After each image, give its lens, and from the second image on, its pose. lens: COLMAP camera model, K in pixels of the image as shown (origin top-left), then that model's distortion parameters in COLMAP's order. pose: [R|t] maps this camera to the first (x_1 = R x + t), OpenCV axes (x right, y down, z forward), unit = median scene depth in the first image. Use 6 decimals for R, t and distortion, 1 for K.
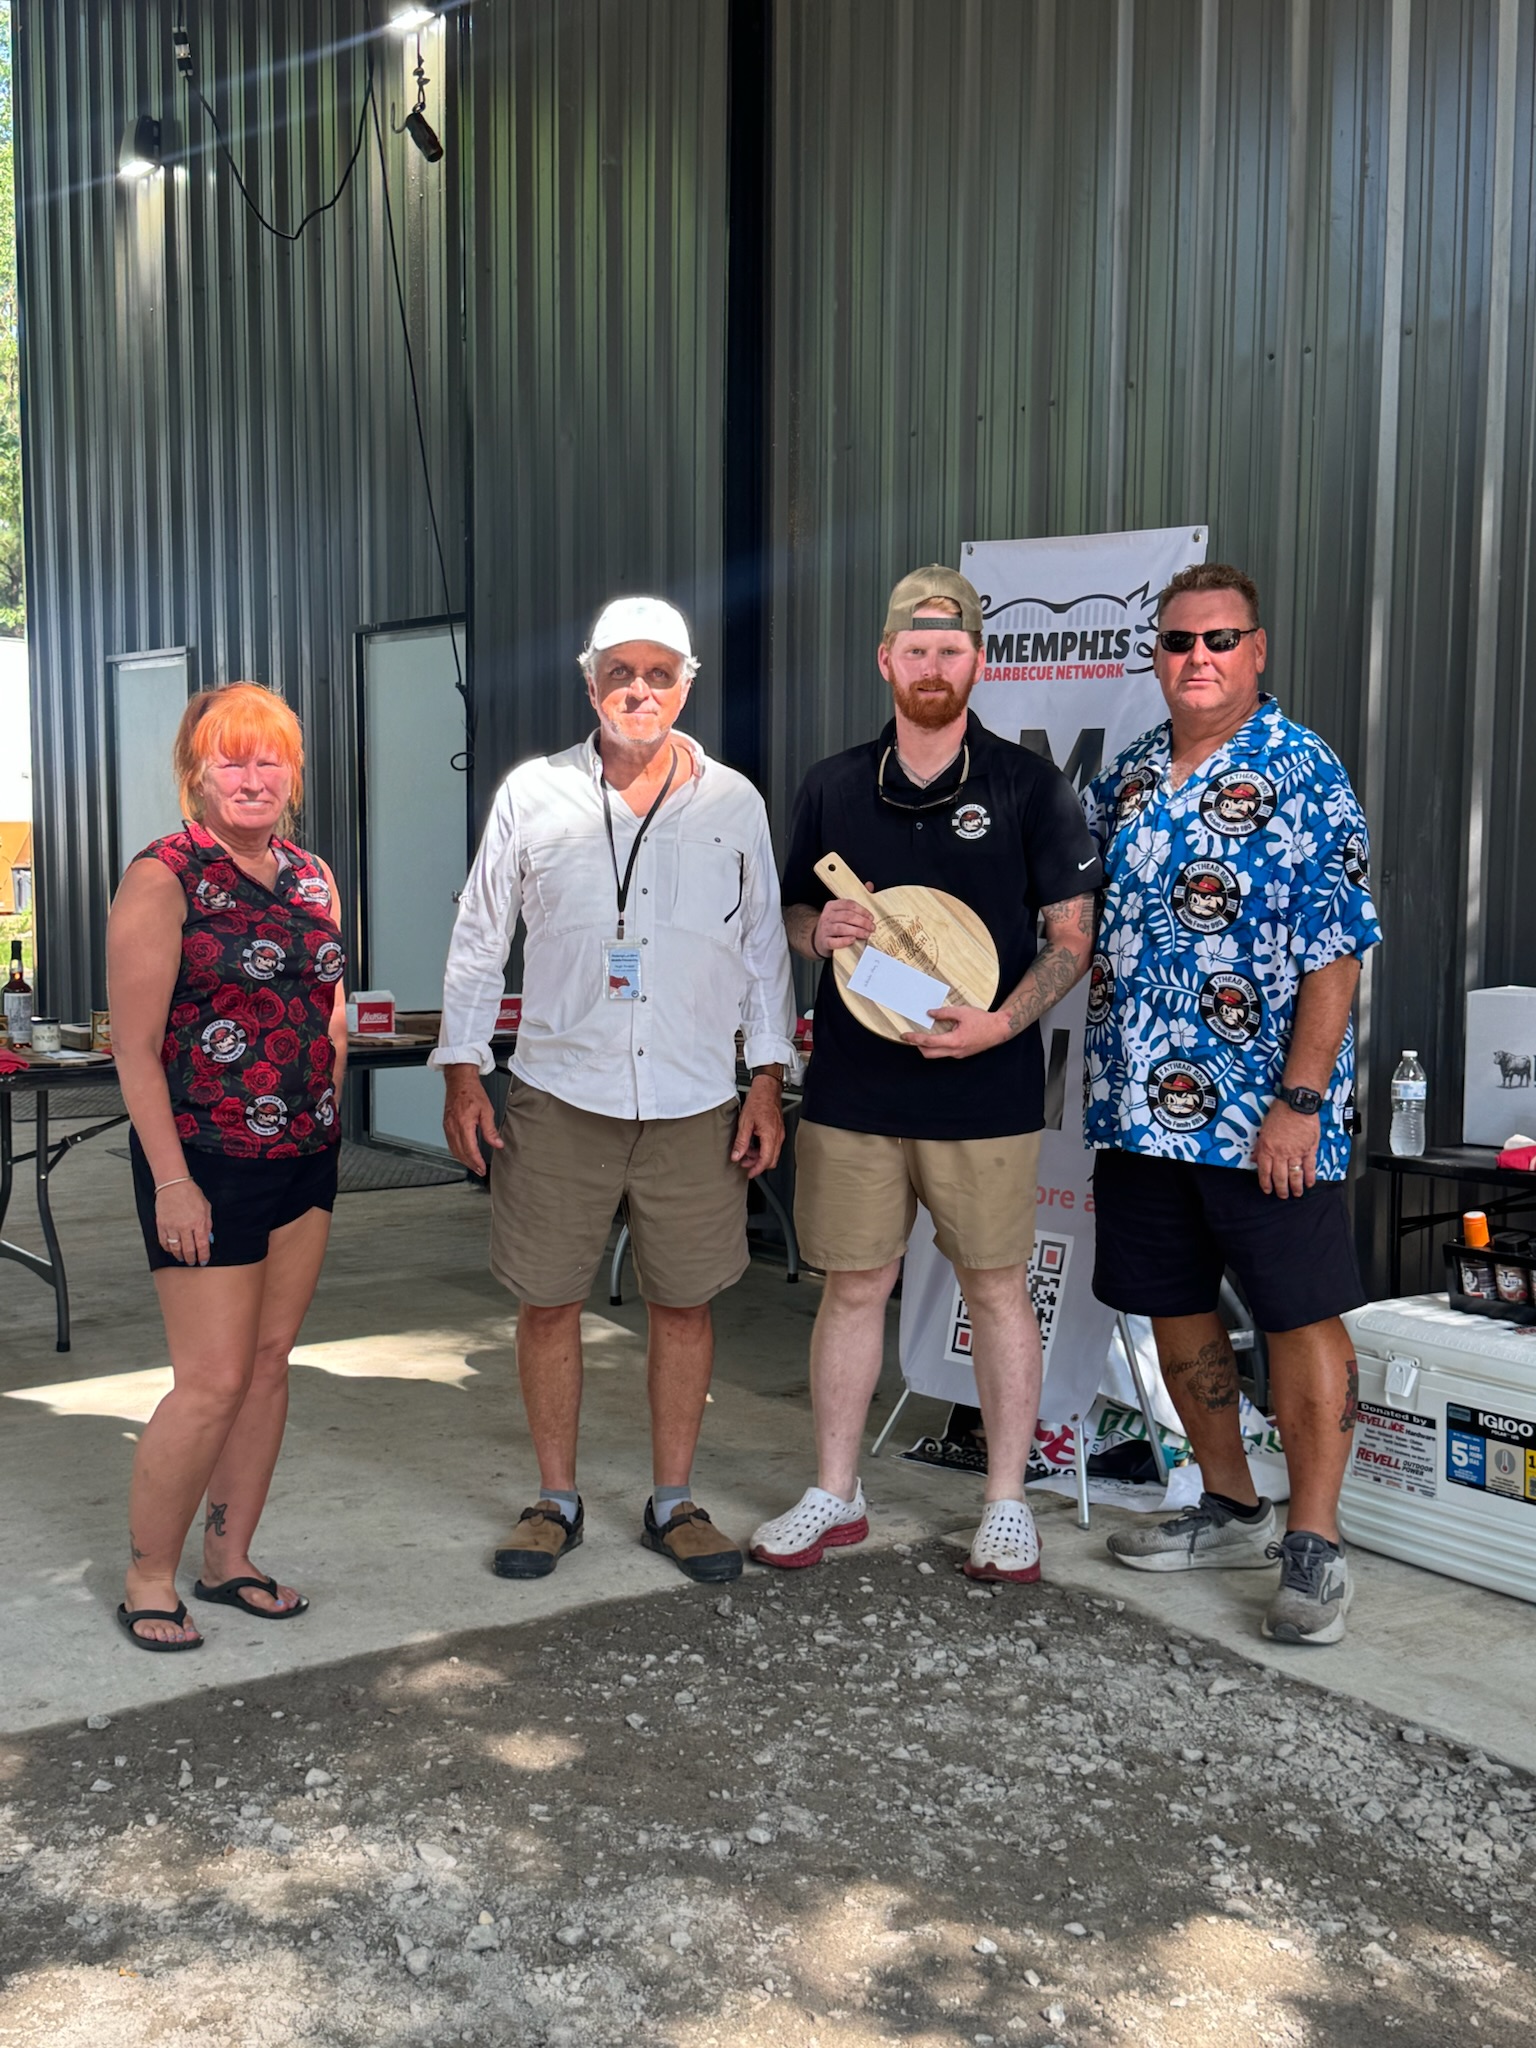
lens RADIAL K [[2454.6, 0, 762.1], [0, 2454.6, 1020.0], [0, 0, 1]] dist [0.188347, -0.451566]
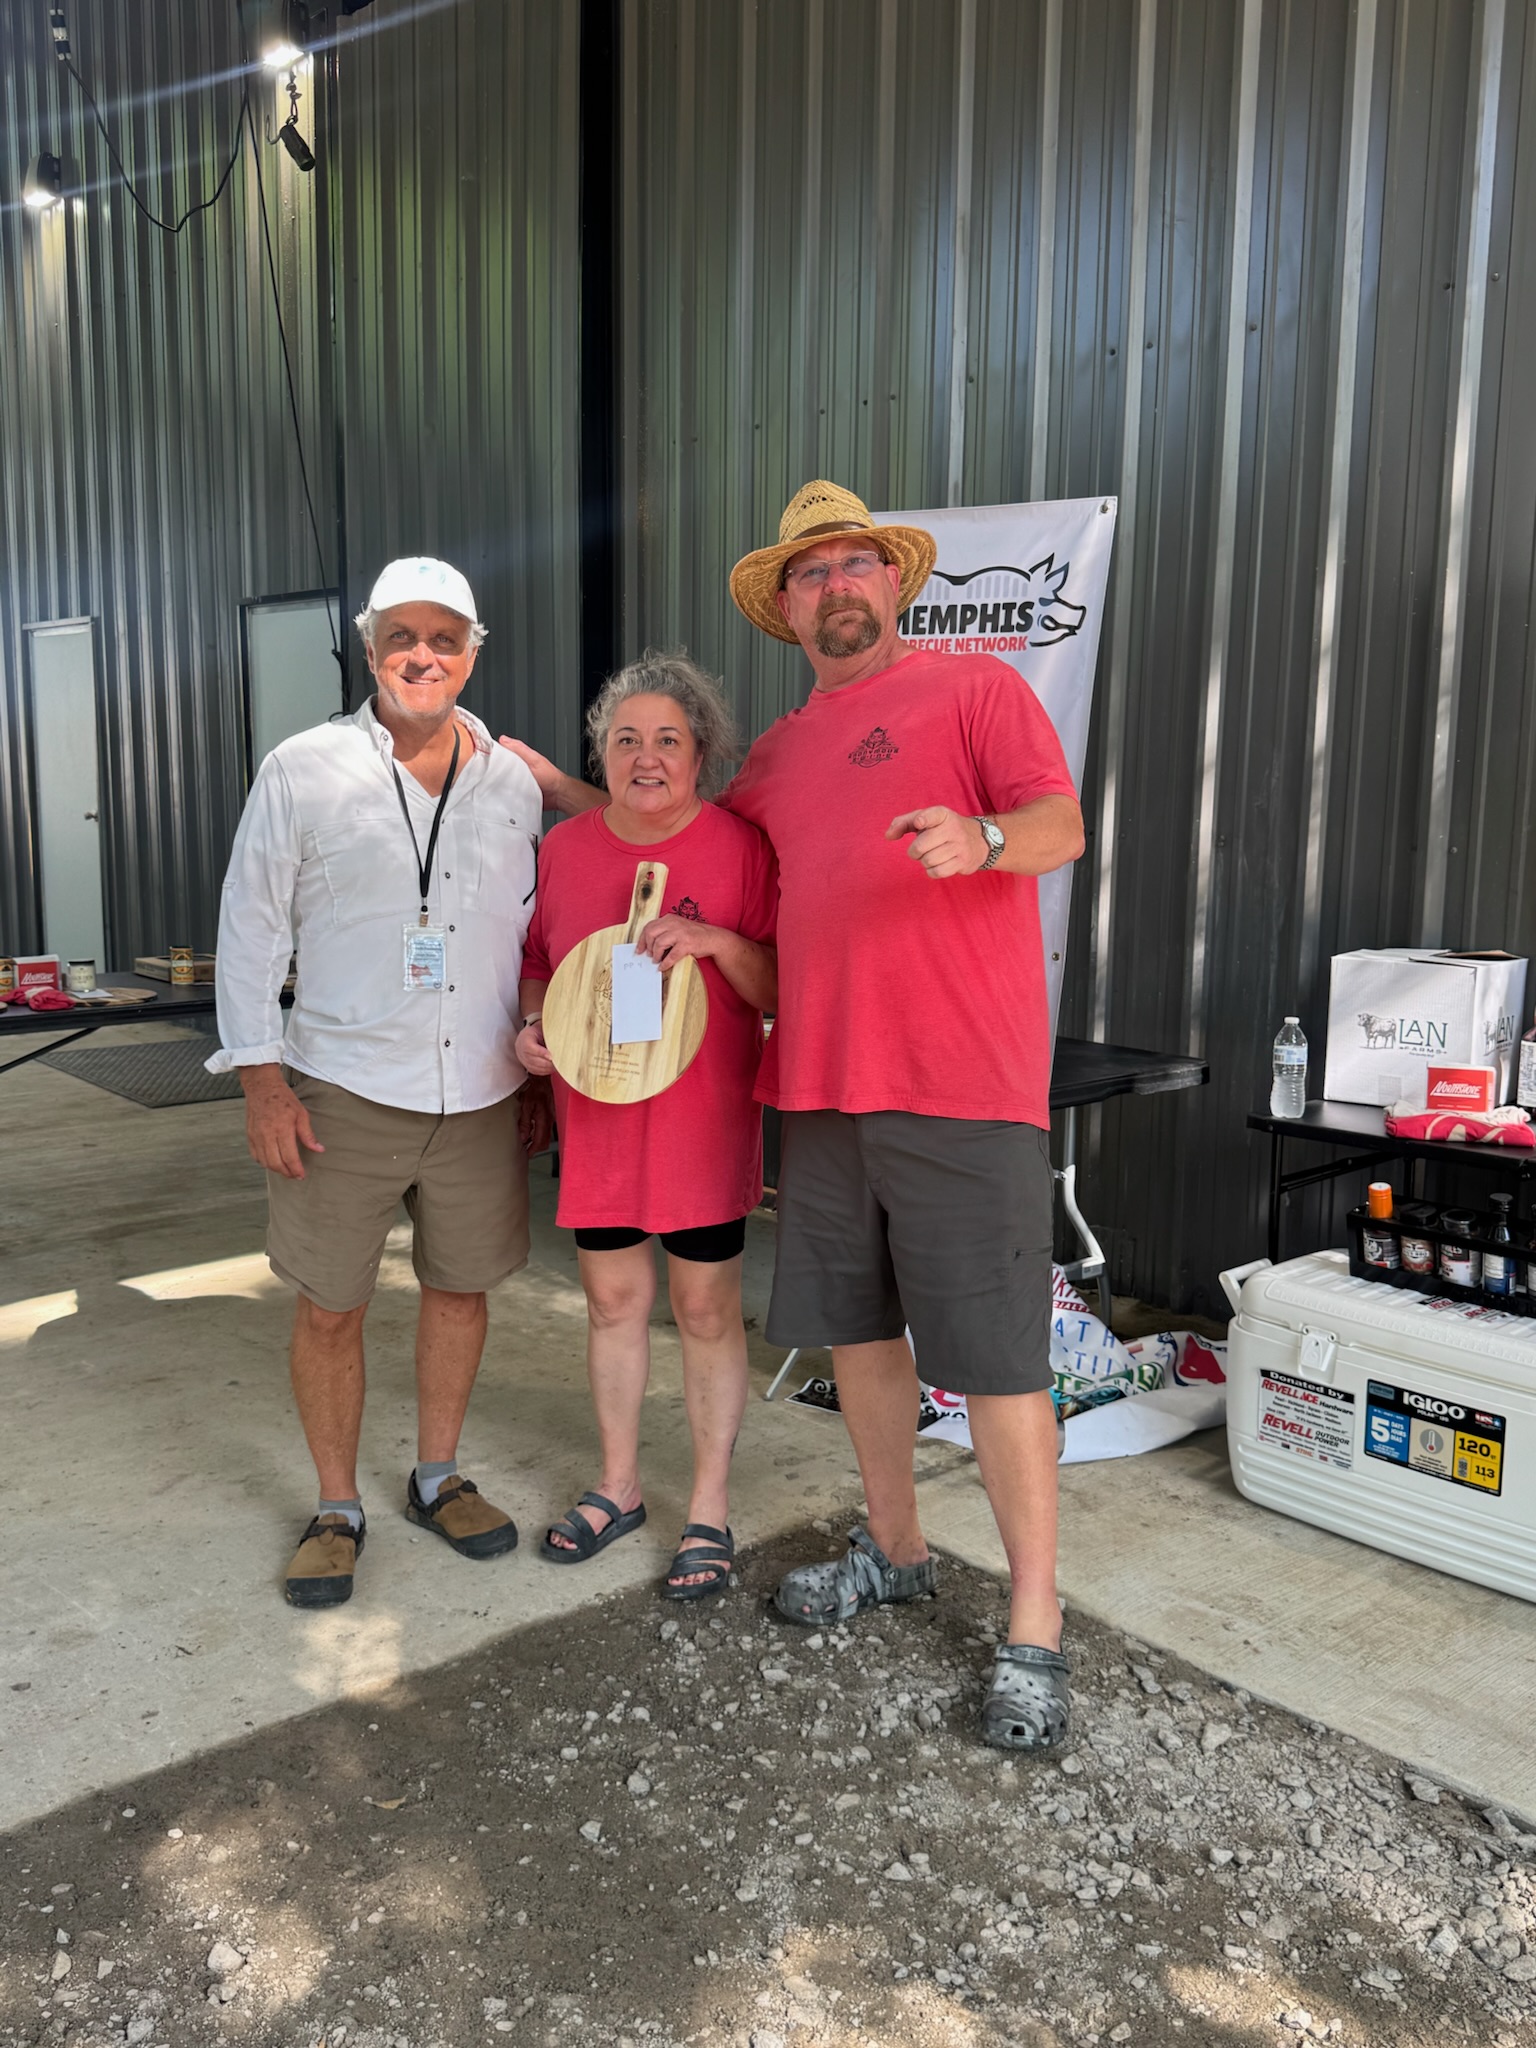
lens RADIAL K [[1770.1, 0, 768.1], [0, 1770.1, 1009.4], [0, 0, 1]] dist [0.108758, -0.205195]
pose [[0.992688, -0.009297, 0.120350, -0.056475], [0.002288, 0.998300, 0.058246, -0.041965], [-0.120687, -0.057544, 0.991021, 0.341822]]
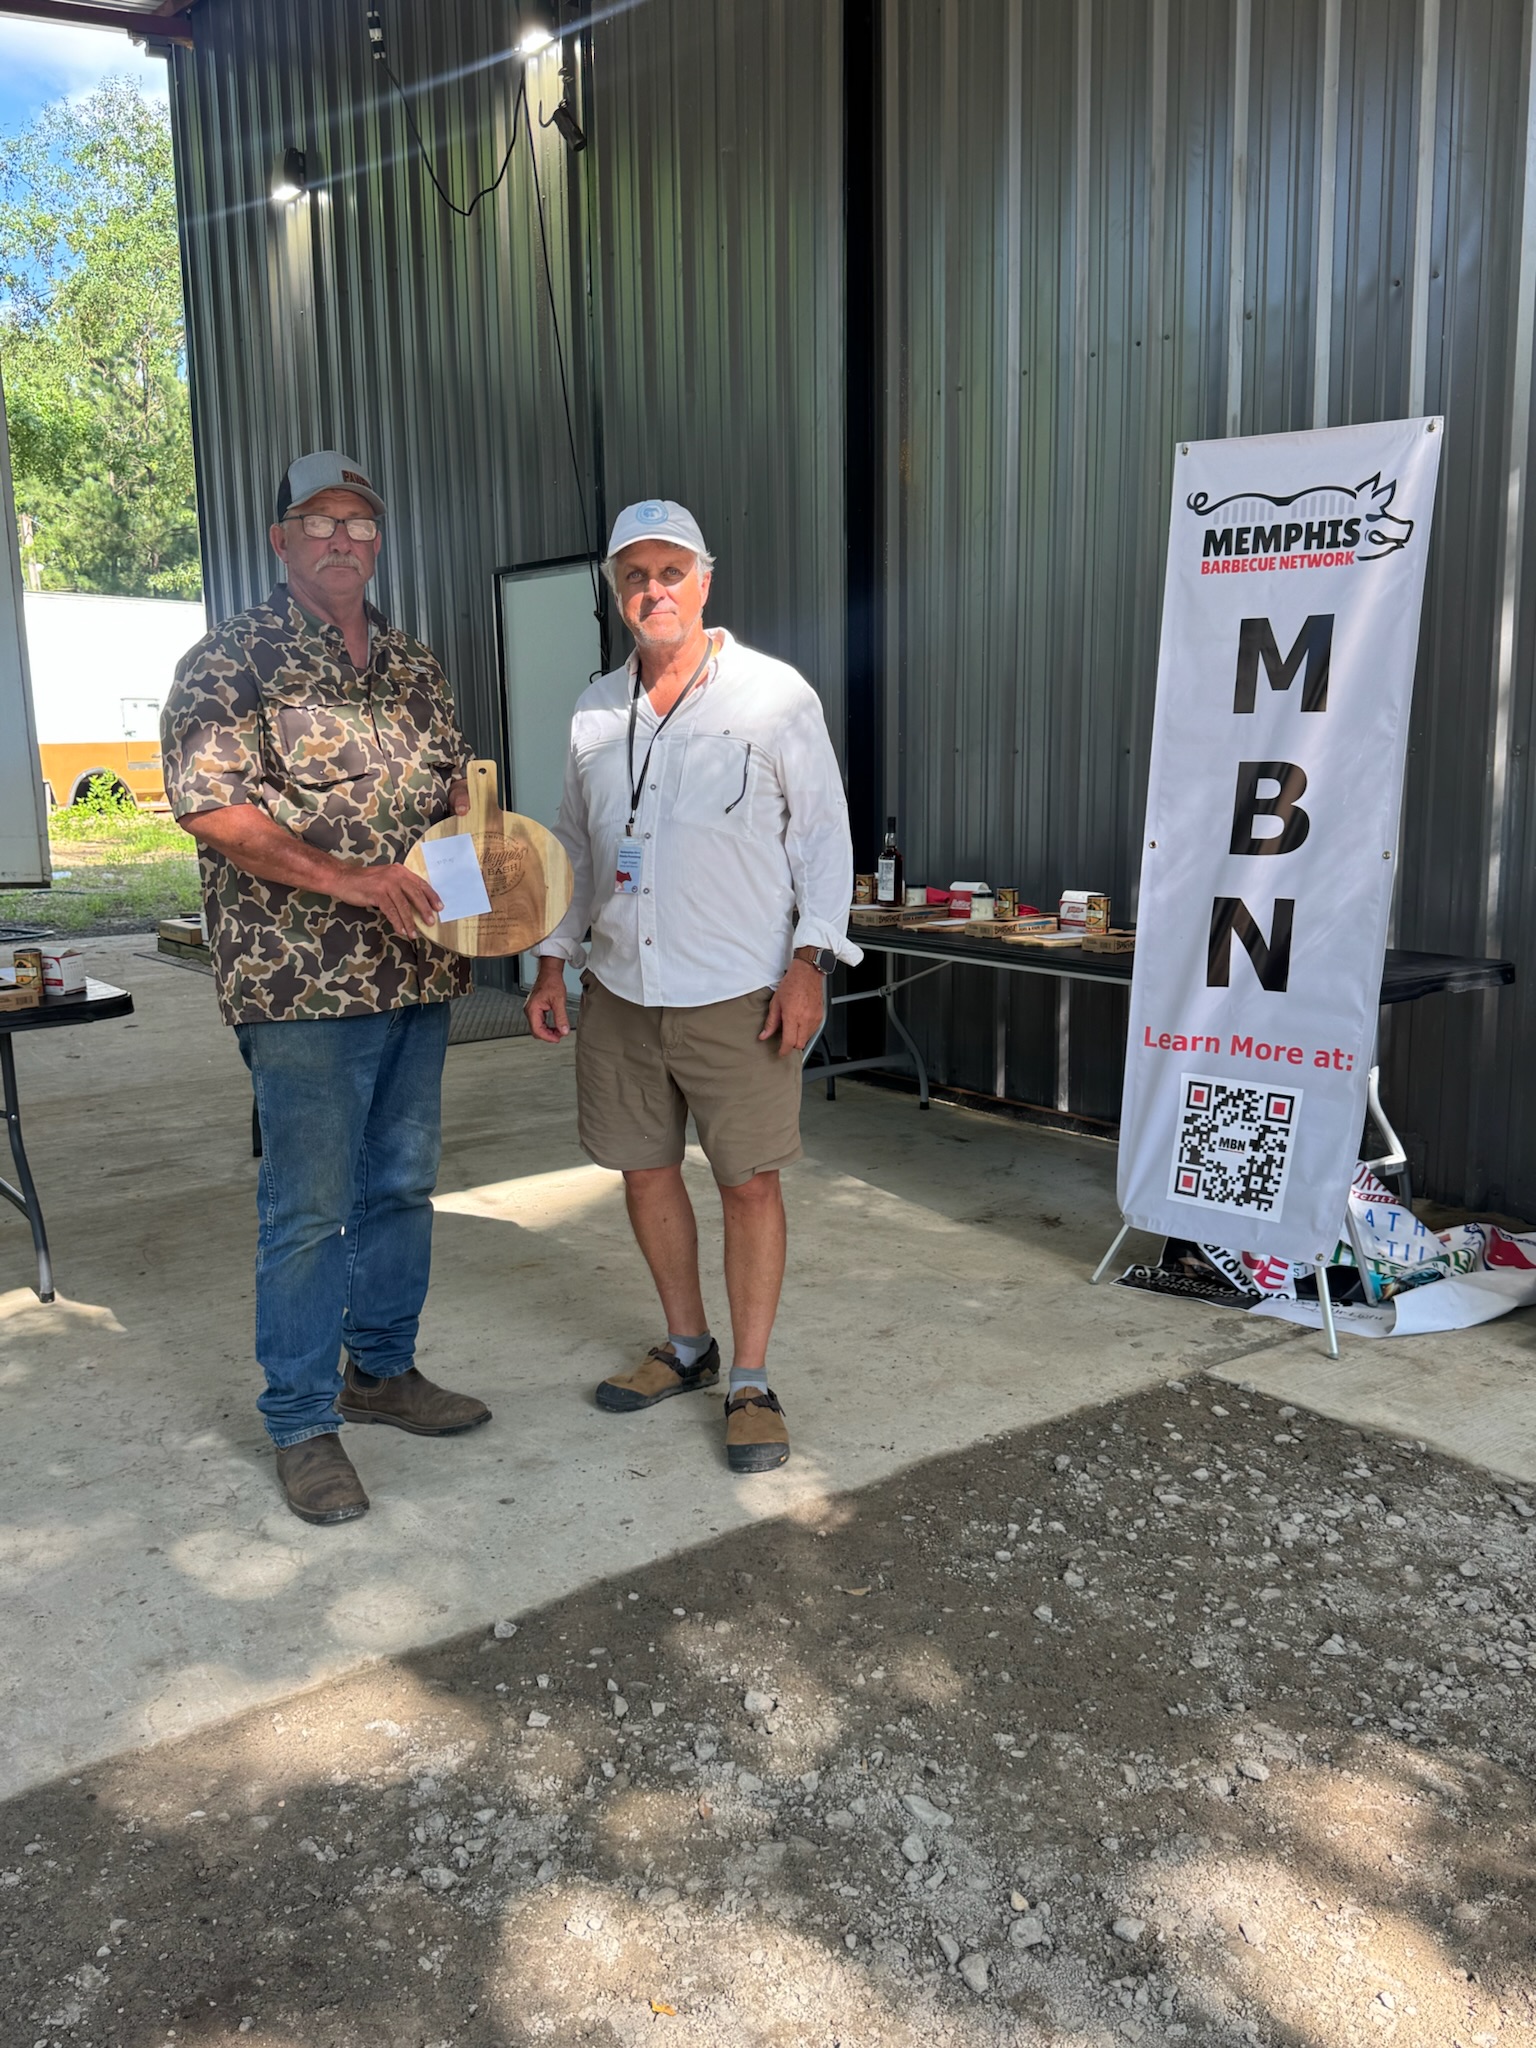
lens RADIAL K [[1767.1, 0, 777.8], [0, 1767.1, 1019.8], [0, 0, 1]] dist [0.048012, -0.091933]
pose [[0.998870, -0.028352, 0.038155, -0.161931], [0.025121, 0.996264, 0.082630, -0.016097], [-0.040355, -0.081579, 0.995850, 0.282619]]
